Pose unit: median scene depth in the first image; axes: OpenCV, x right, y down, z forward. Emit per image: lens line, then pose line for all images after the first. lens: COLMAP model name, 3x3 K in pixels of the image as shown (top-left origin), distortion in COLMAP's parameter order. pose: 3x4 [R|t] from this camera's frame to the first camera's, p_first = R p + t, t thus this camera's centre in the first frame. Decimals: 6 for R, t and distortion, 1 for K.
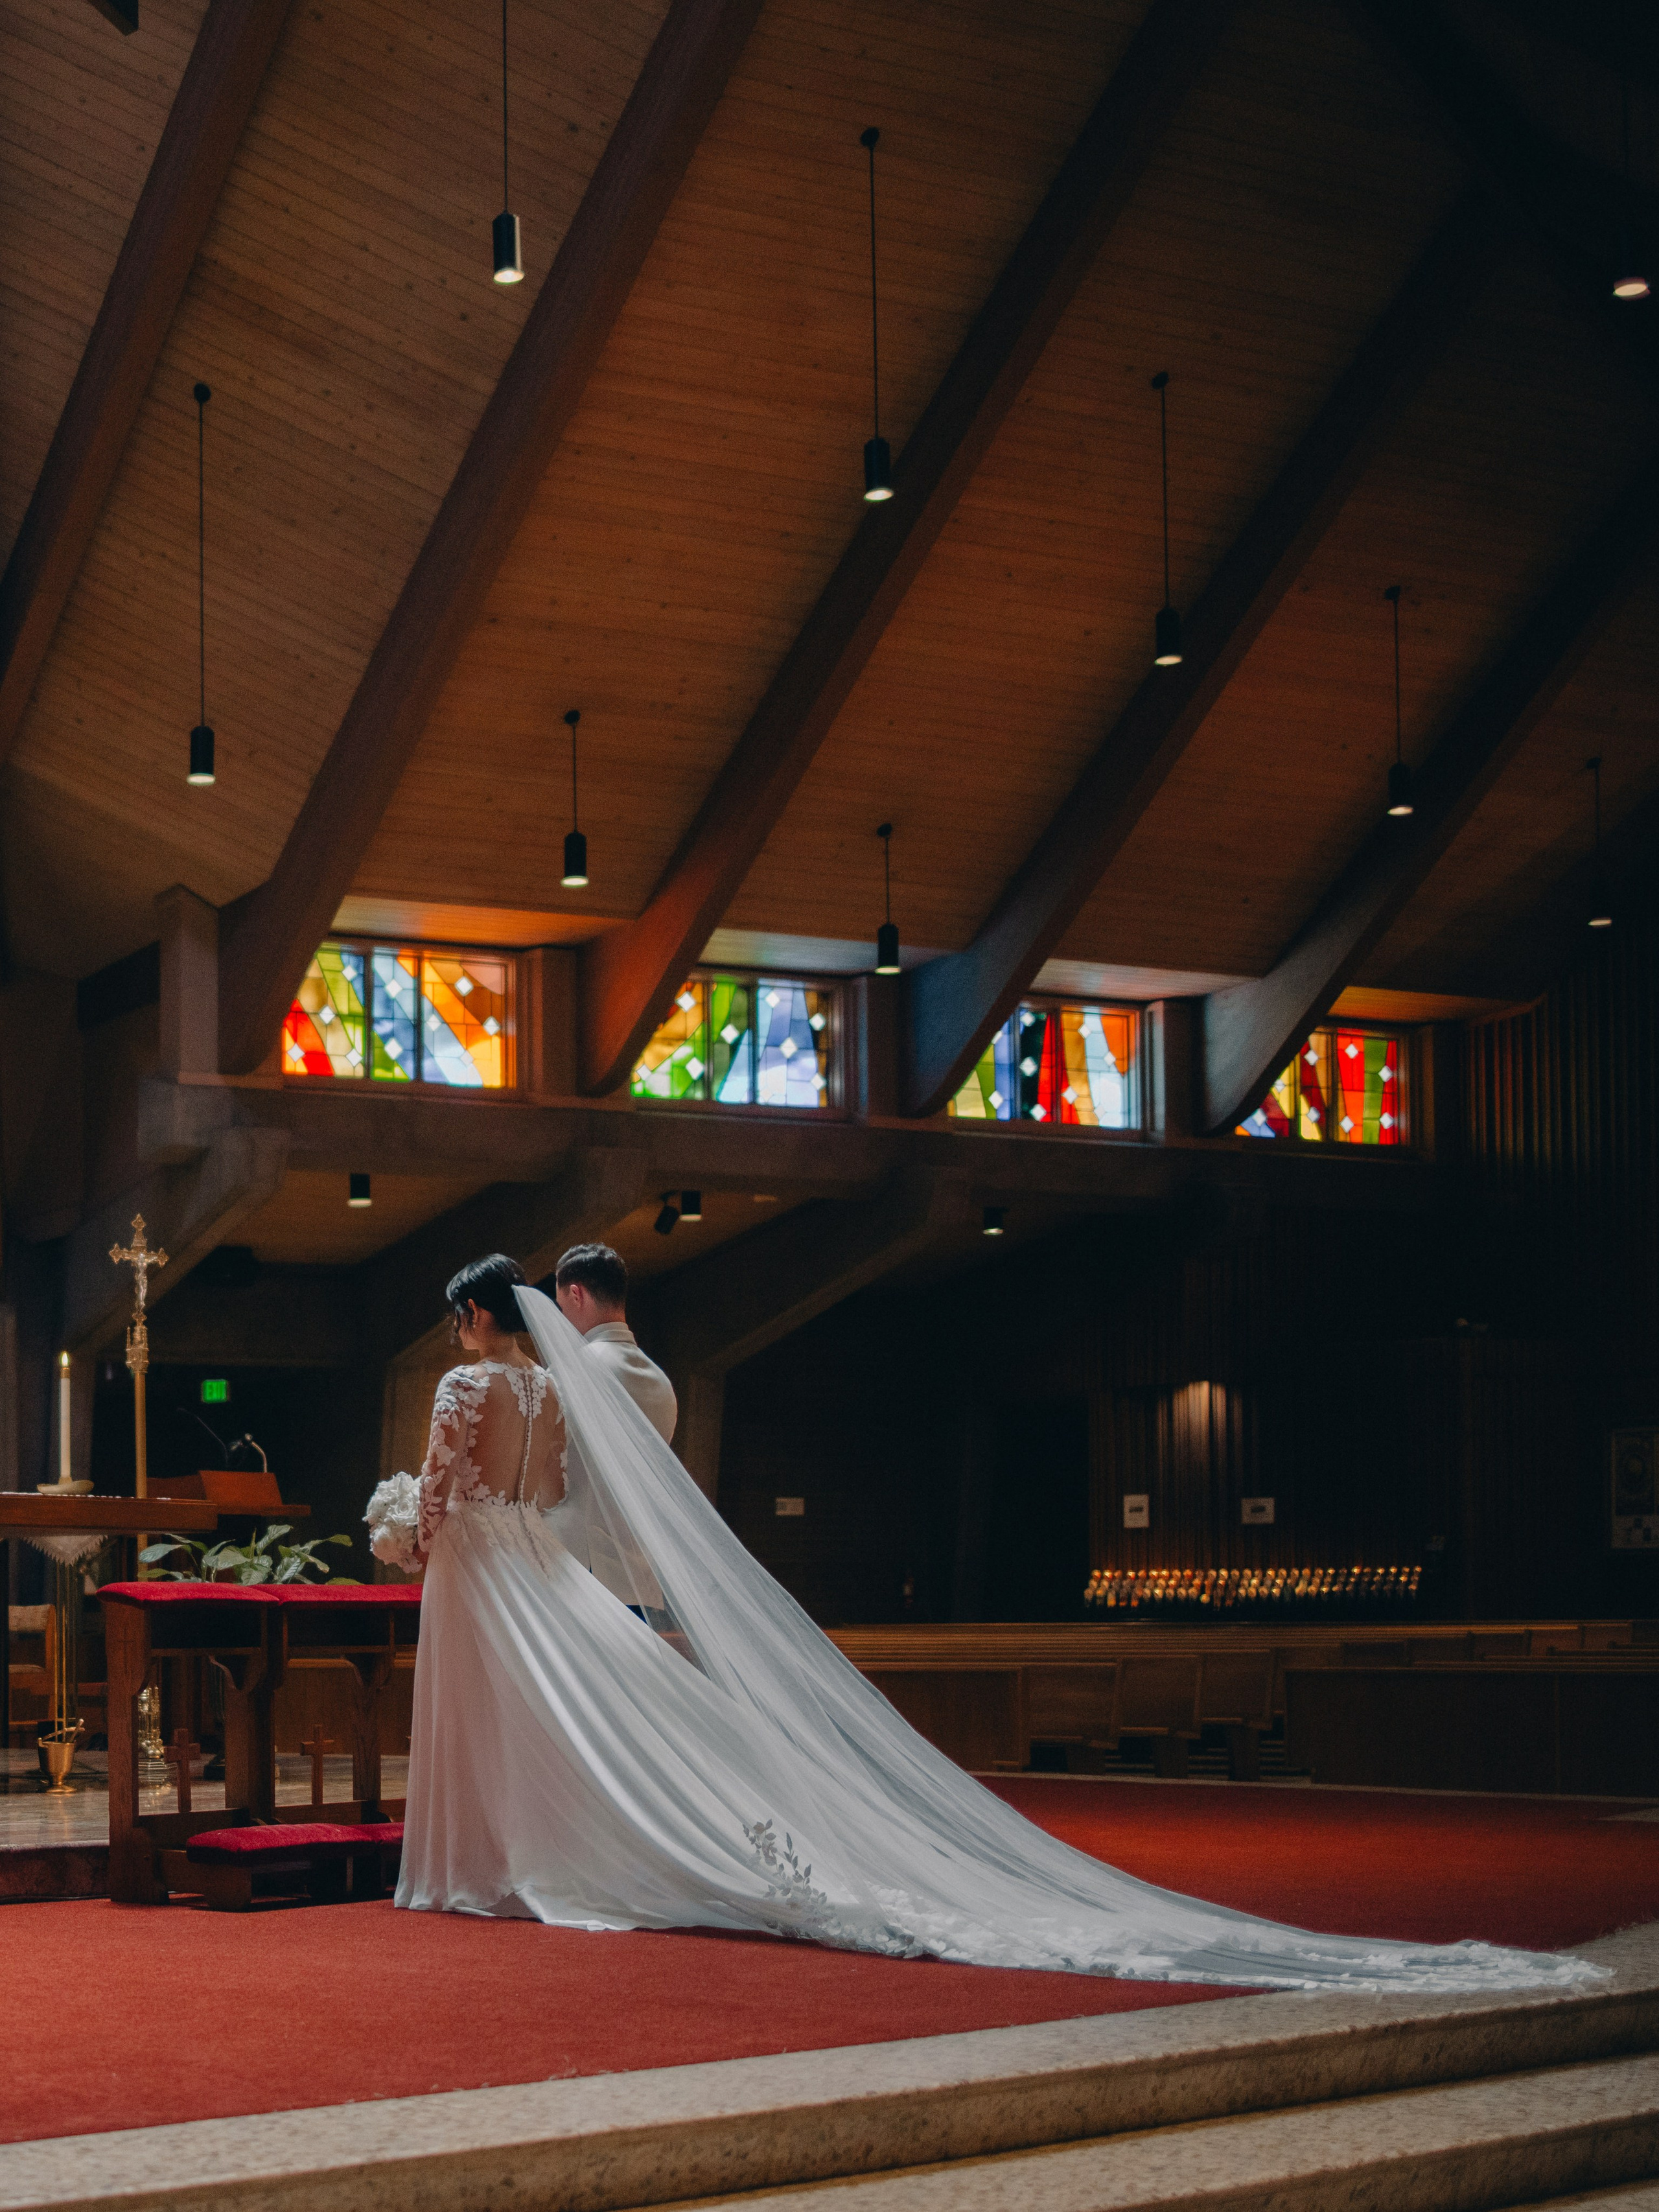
lens RADIAL K [[3526.4, 0, 829.2], [0, 3526.4, 1102.1], [0, 0, 1]] dist [0.022228, 0.000000]
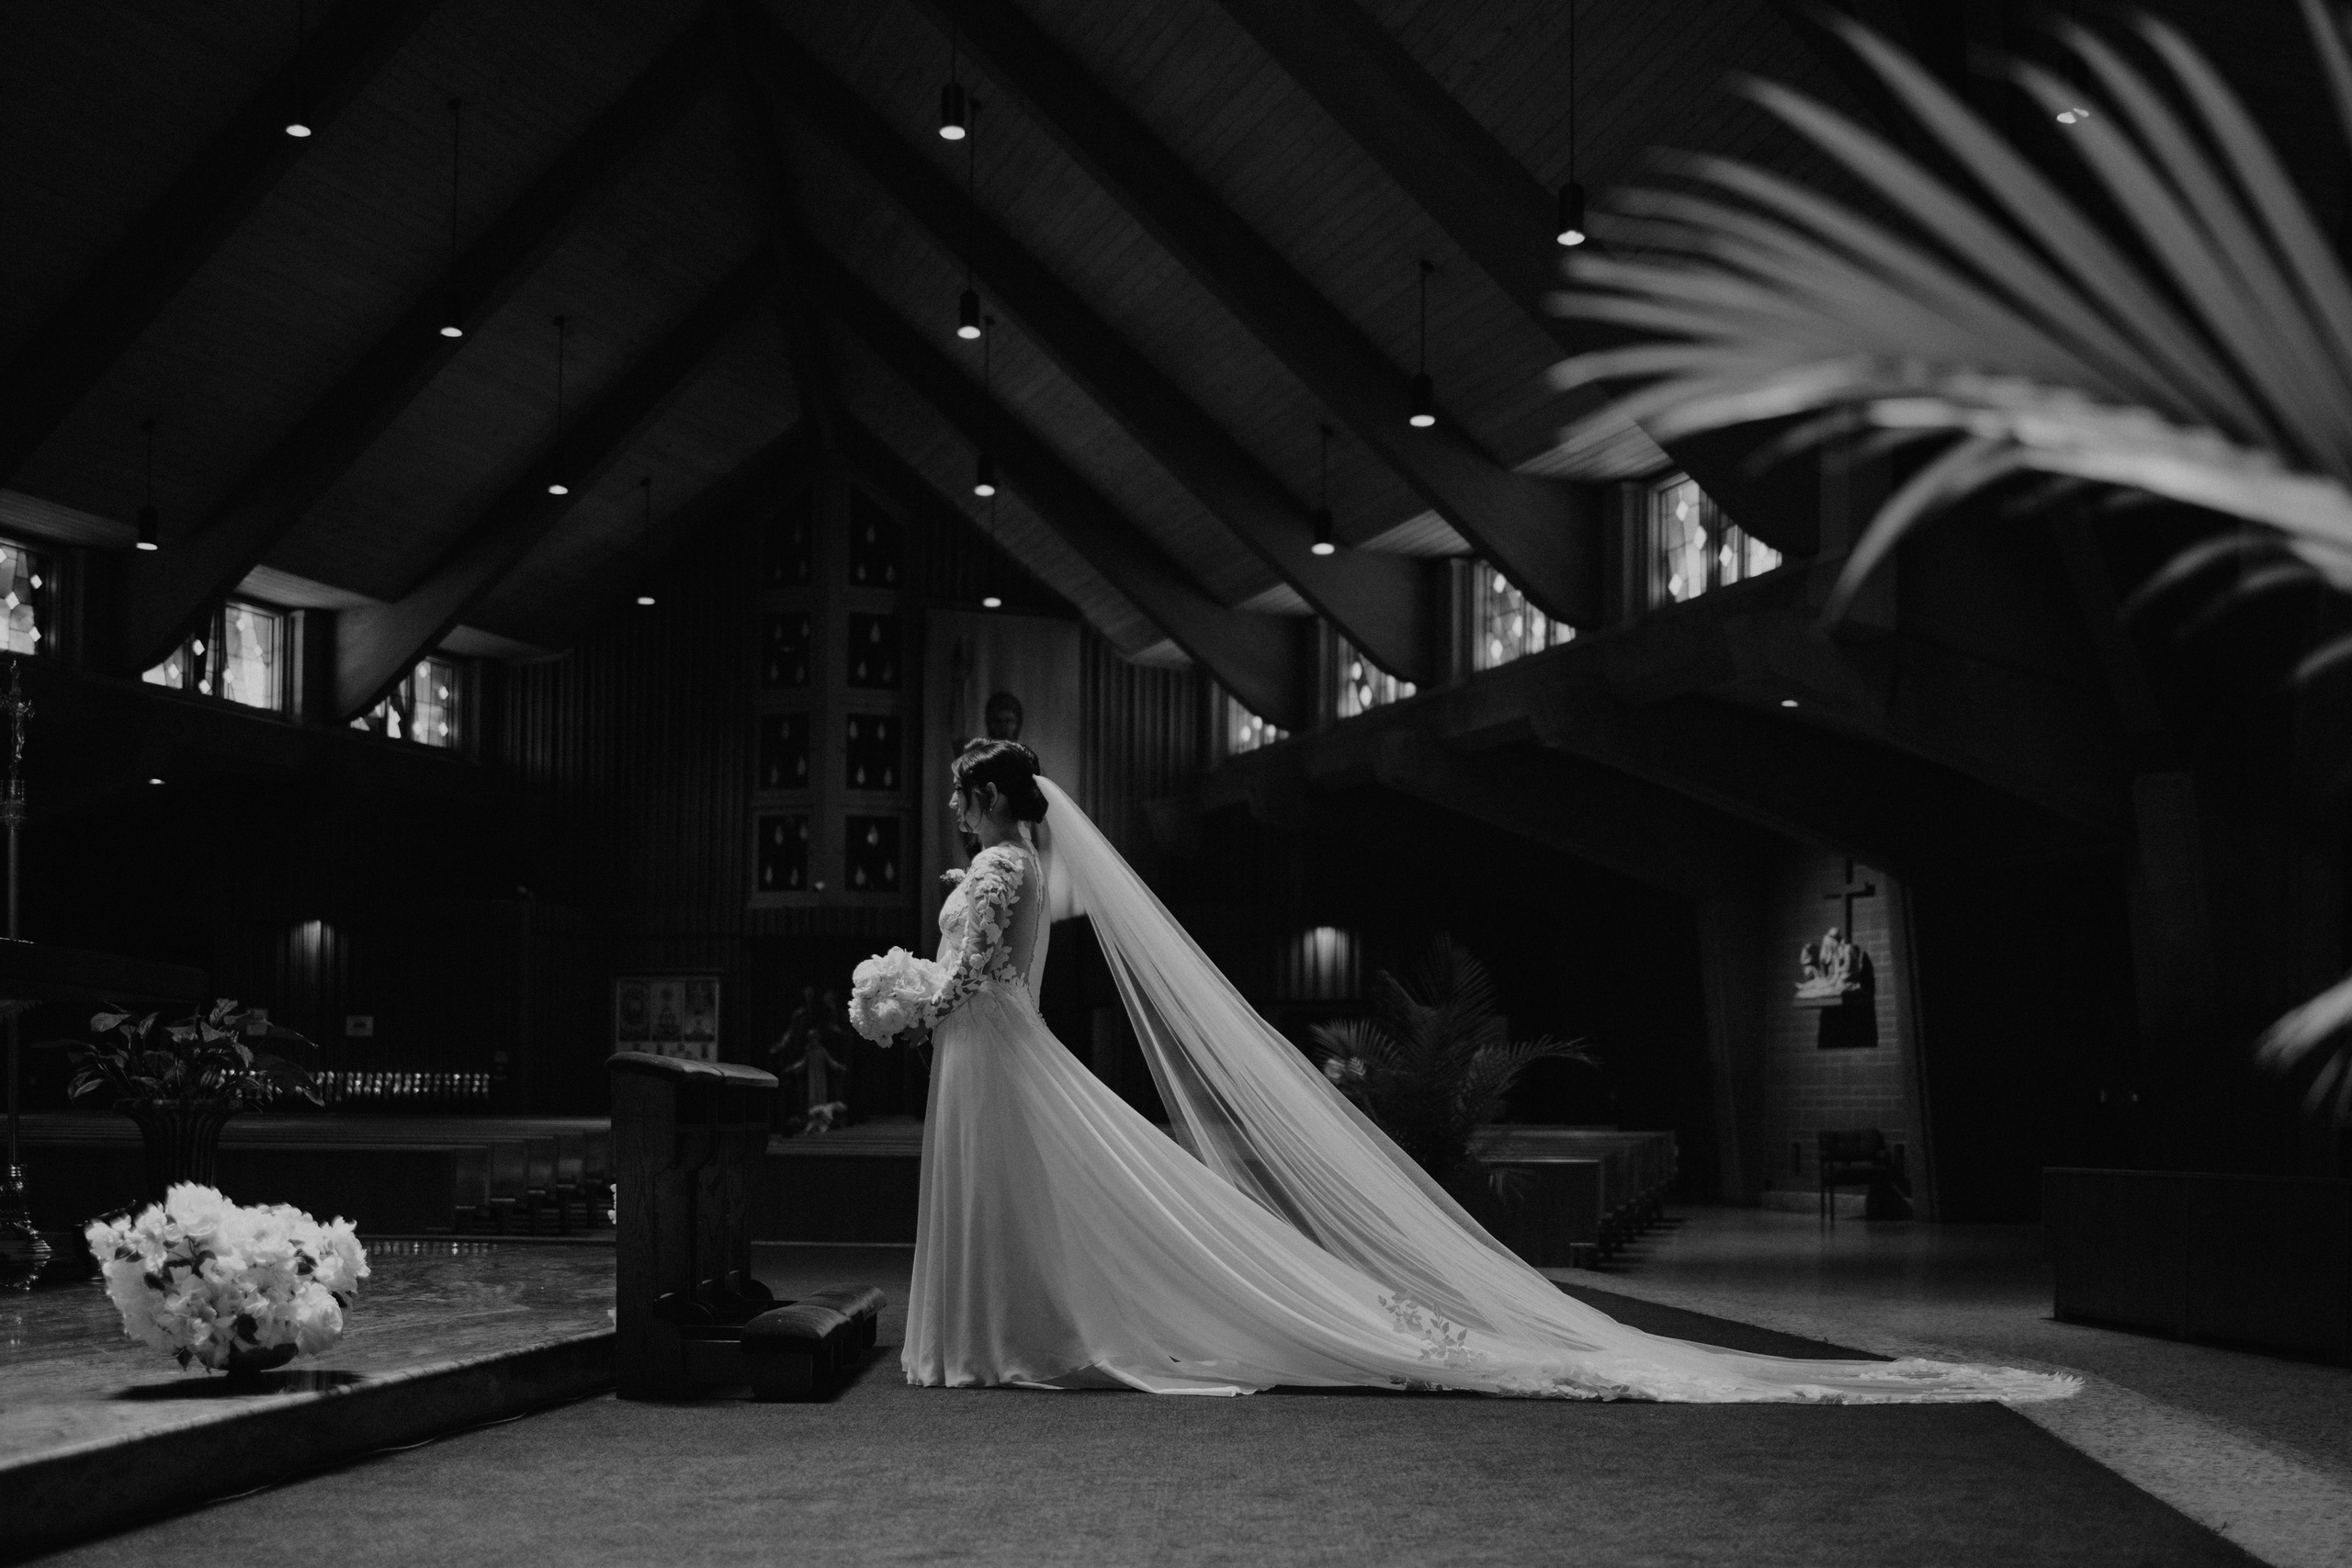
lens RADIAL K [[2359.5, 0, 1175.8], [0, 2359.5, 799.7], [0, 0, 1]] dist [-0.069069, 0.000000]
pose [[0.750943, 0.104391, 0.652064, -0.212473], [-0.109070, 0.993472, -0.033439, 0.032807], [-0.651298, -0.046010, 0.757426, 0.191138]]
